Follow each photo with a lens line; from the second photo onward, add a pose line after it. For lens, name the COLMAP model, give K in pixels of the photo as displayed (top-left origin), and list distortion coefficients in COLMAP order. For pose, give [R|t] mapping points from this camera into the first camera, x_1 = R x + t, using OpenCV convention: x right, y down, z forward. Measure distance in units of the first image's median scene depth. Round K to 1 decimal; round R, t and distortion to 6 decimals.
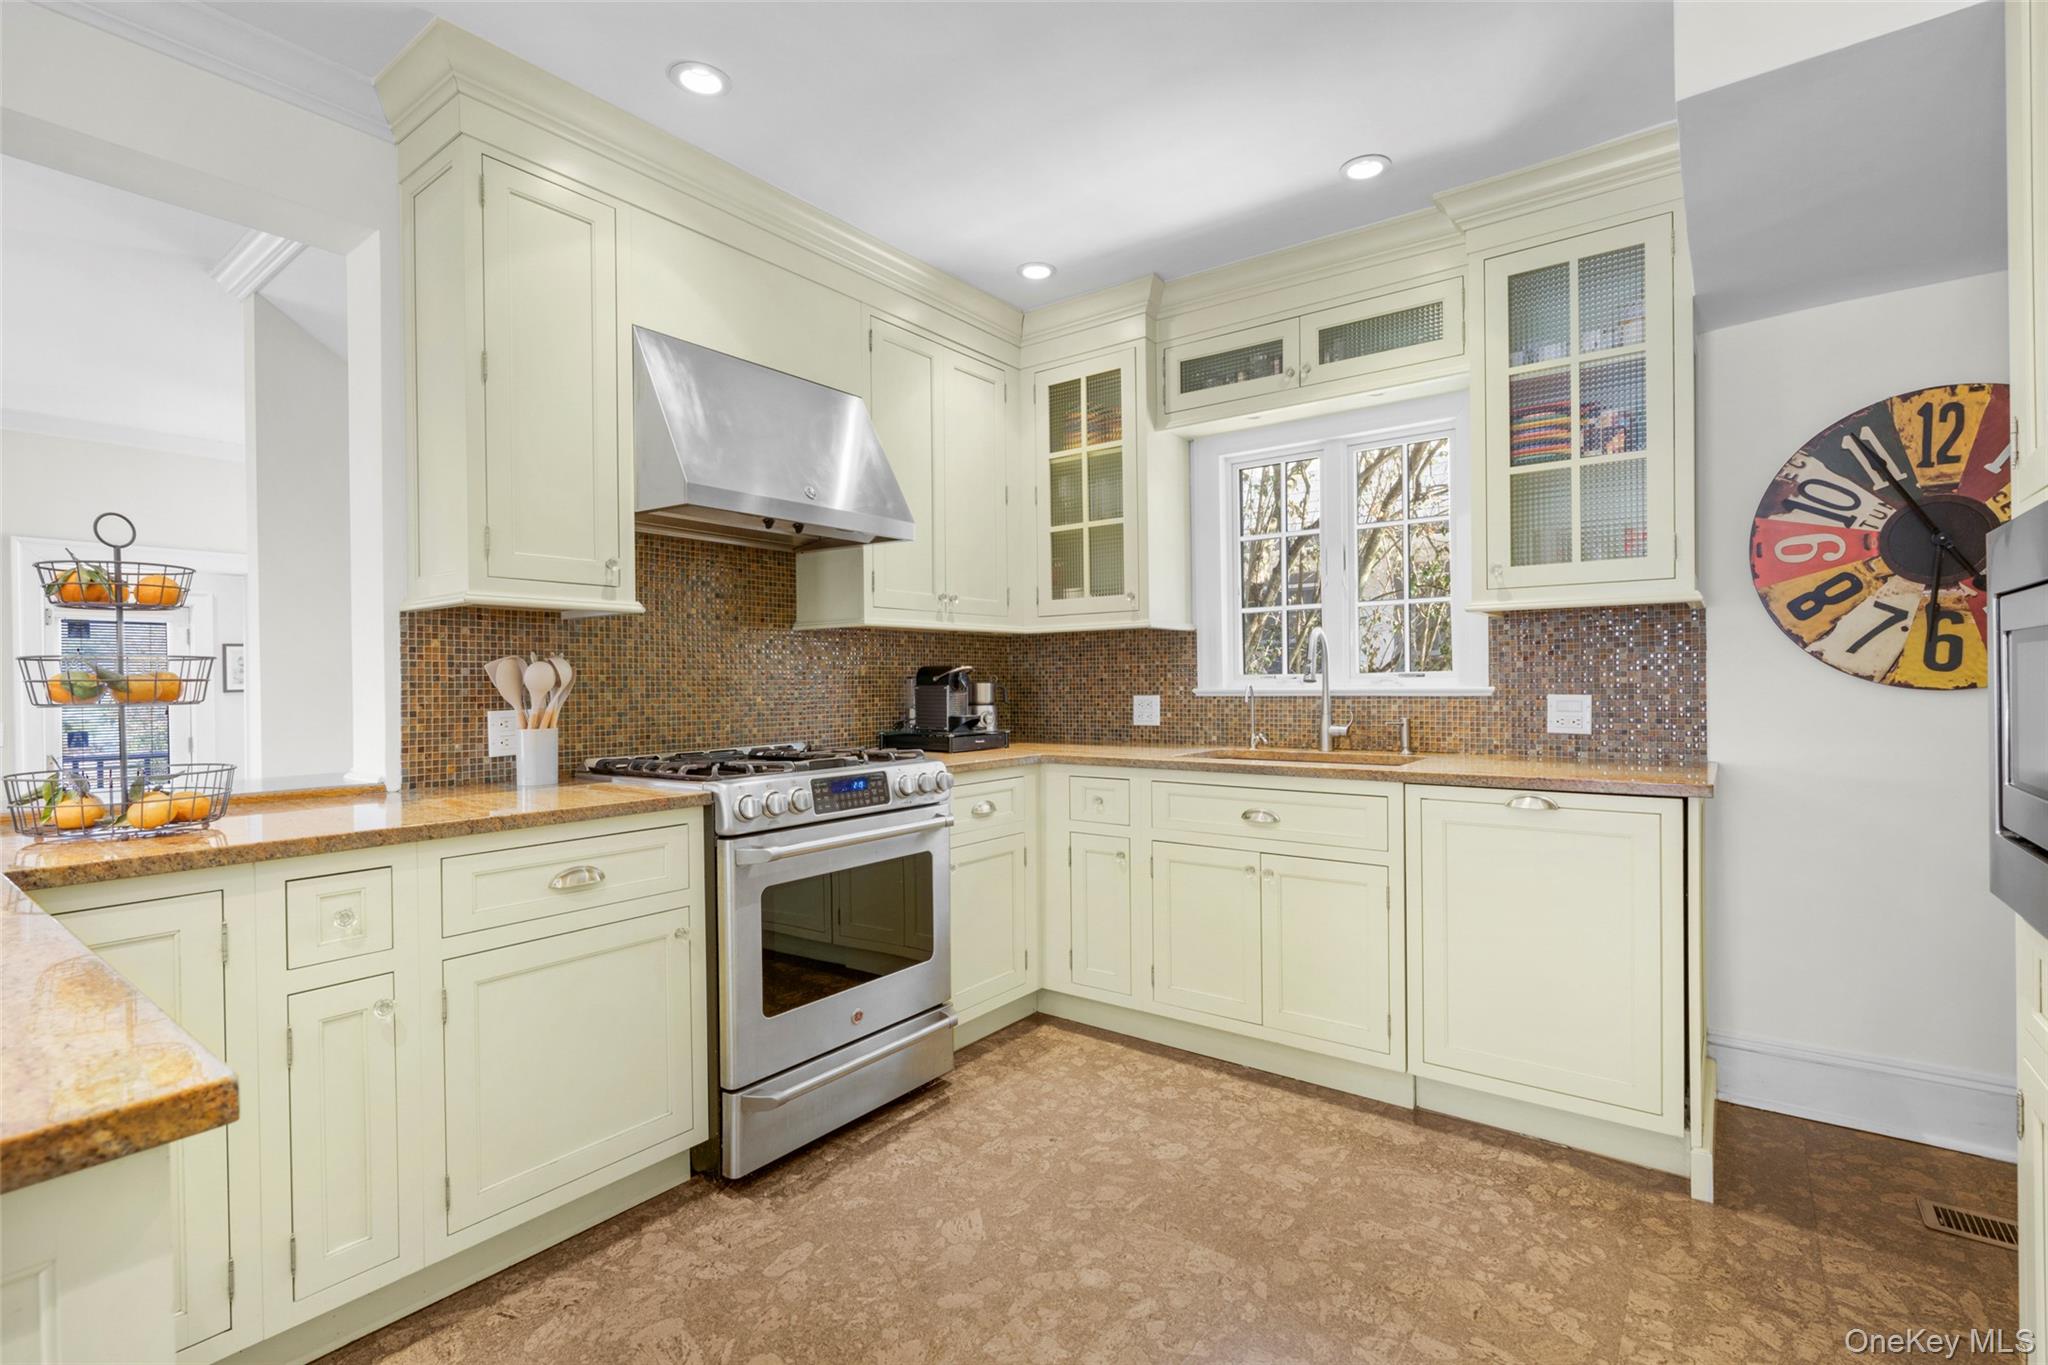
lens RADIAL K [[946.1, 0, 1020.6], [0, 946.1, 682.0], [0, 0, 1]] dist [-0.002832, -0.000245]
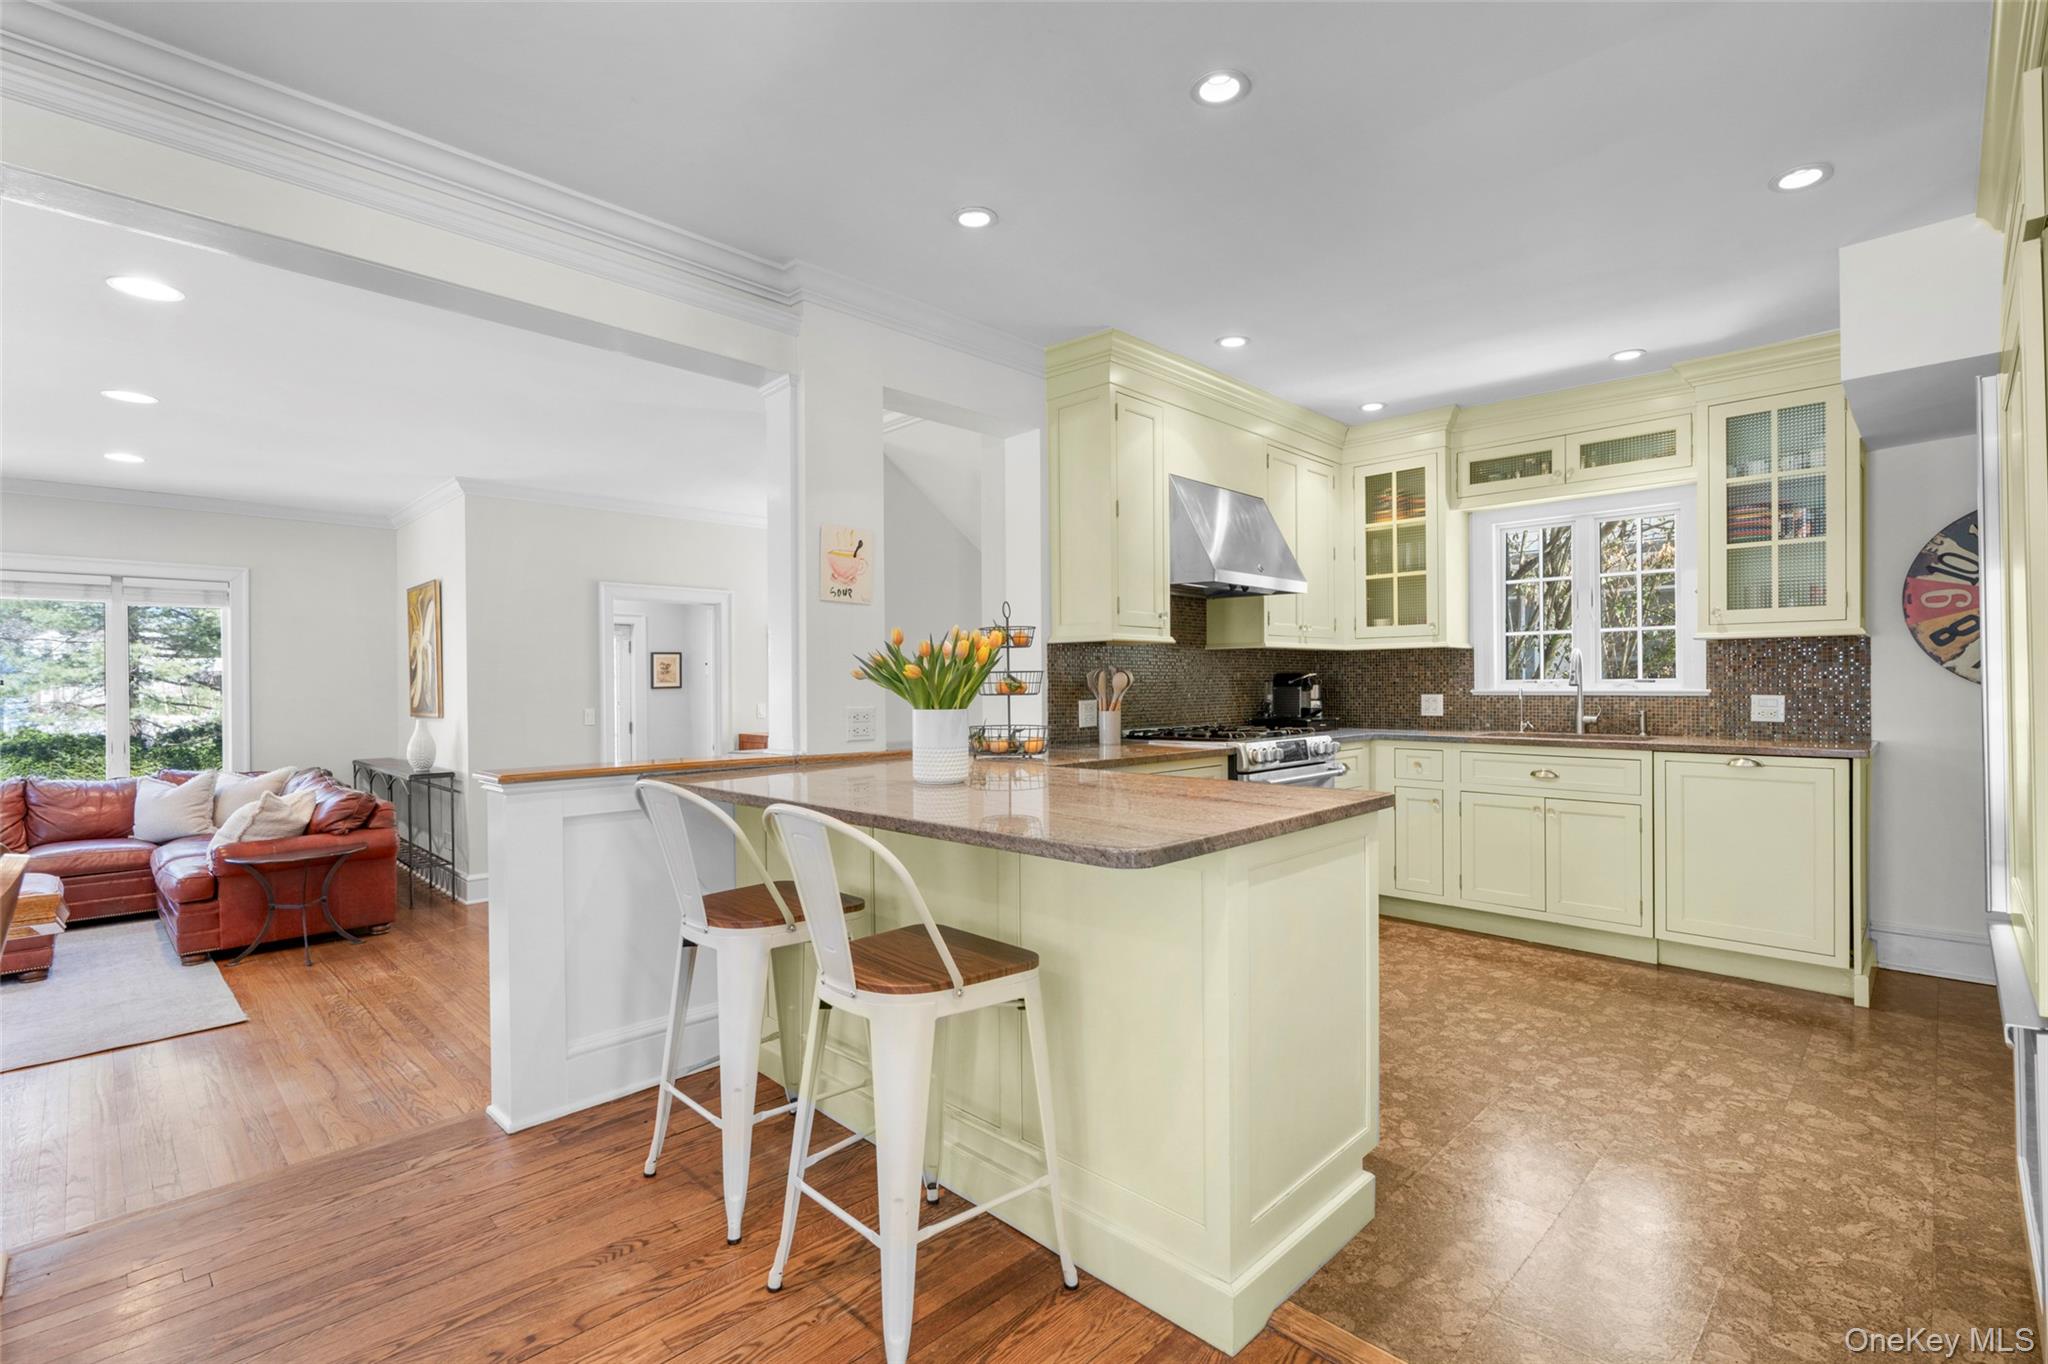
lens RADIAL K [[928.8, 0, 1024.0], [0, 928.8, 682.0], [0, 0, 1]] dist [-0.001829, -0.000353]
pose [[0.991082, 0.004293, -0.133182, -0.392414], [-0.004331, 0.999991, 0.000003, -0.002007], [0.133180, 0.000574, 0.991092, -0.611389]]
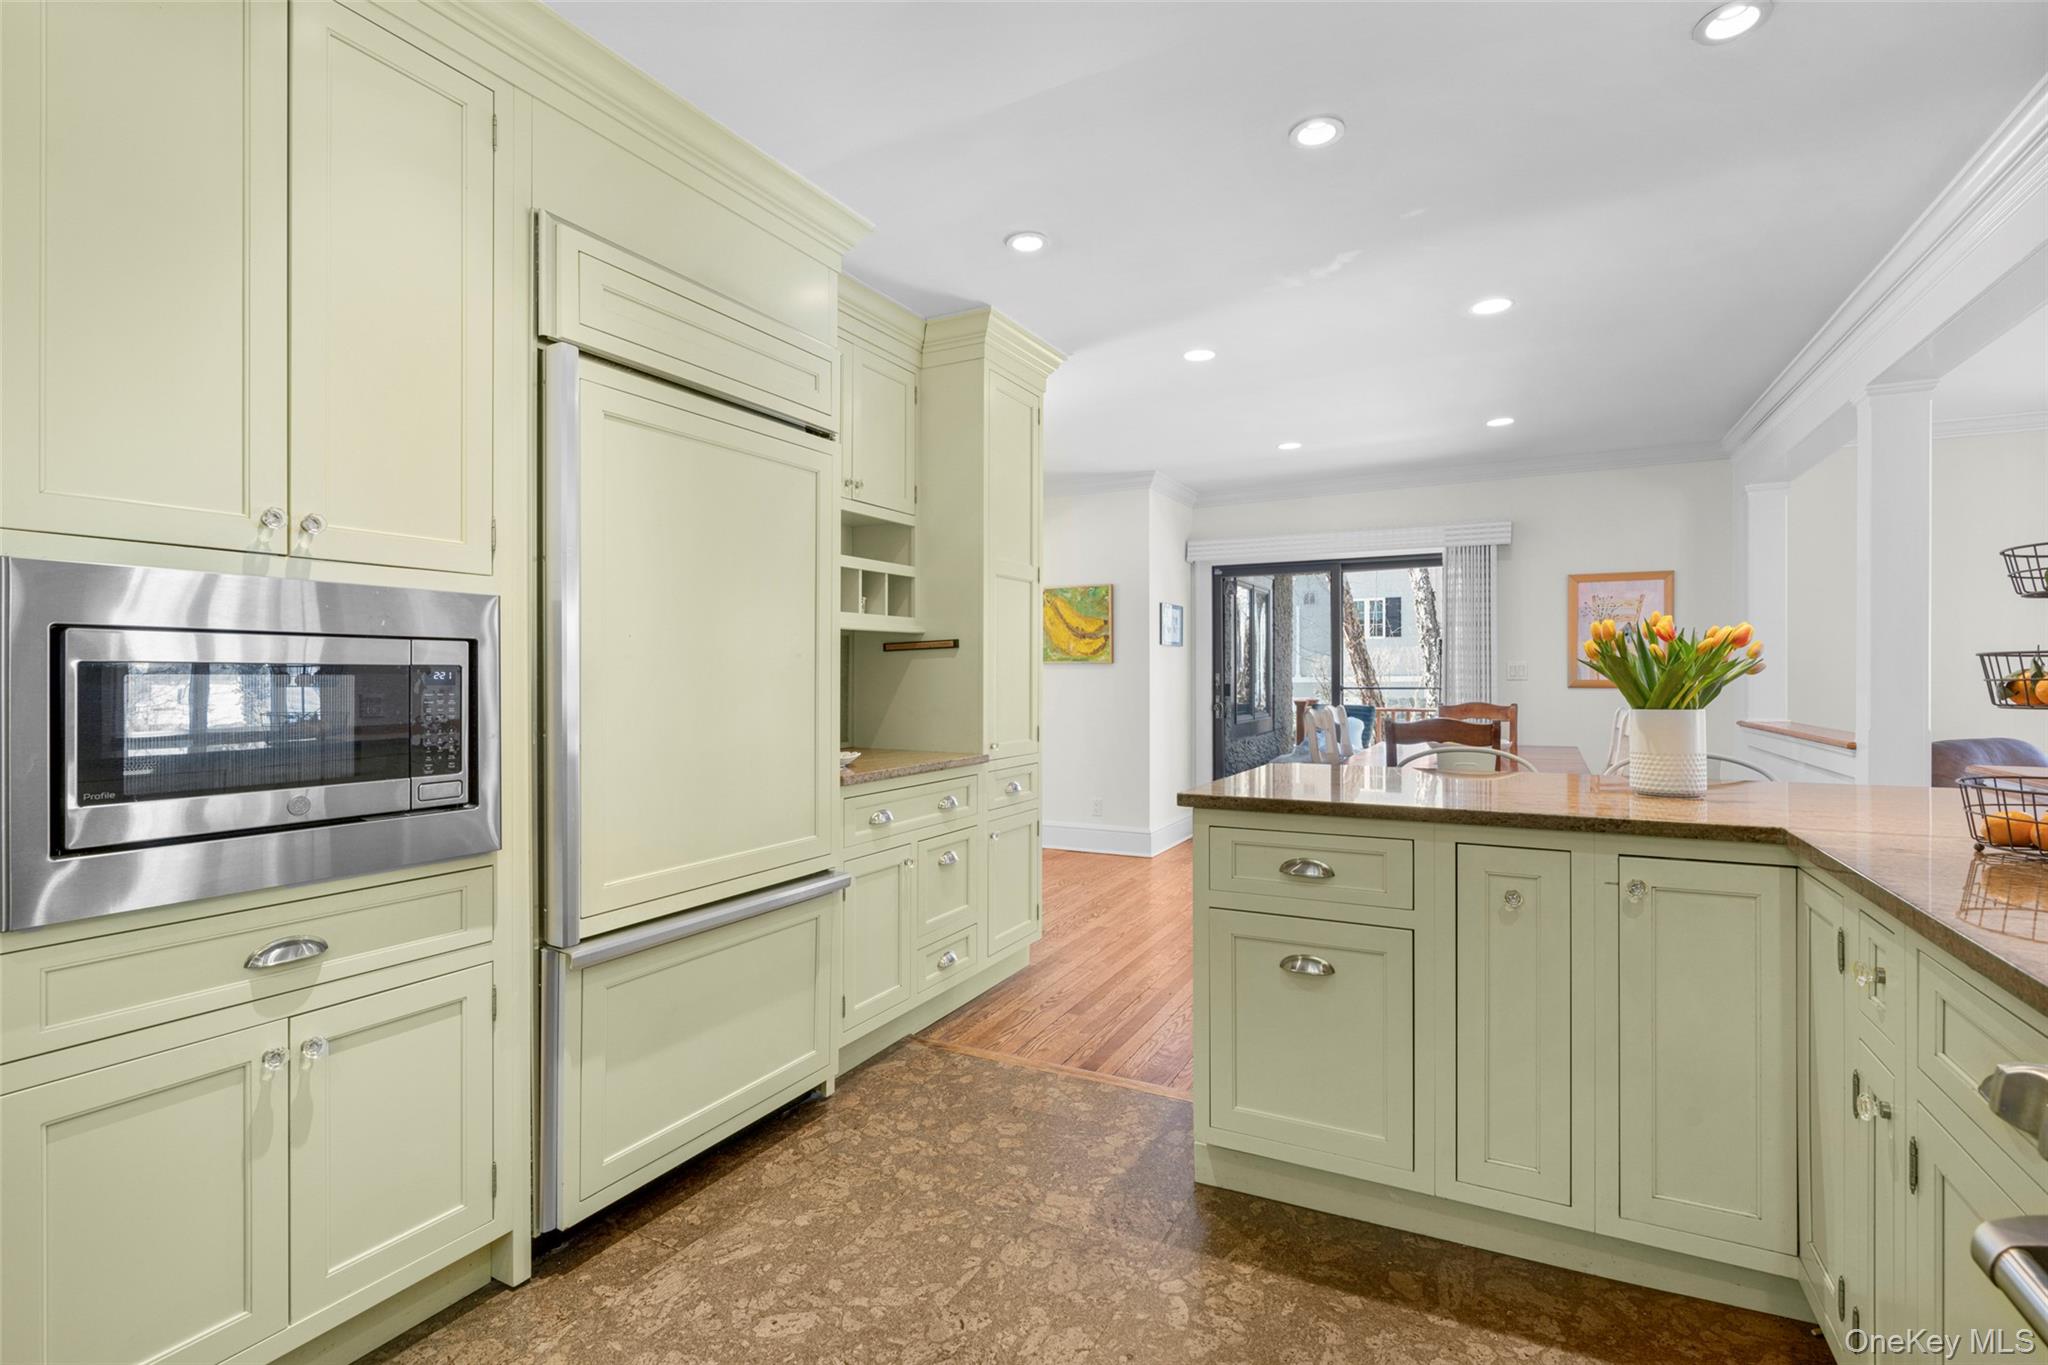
lens RADIAL K [[949.9, 0, 1013.8], [0, 949.9, 677.2], [0, 0, 1]] dist [-0.002184, -0.000432]
pose [[-0.988572, 0.012900, -0.150199, 0.081338], [0.012921, 0.999916, 0.000837, -0.010380], [0.150197, -0.001113, -0.988655, 1.021635]]
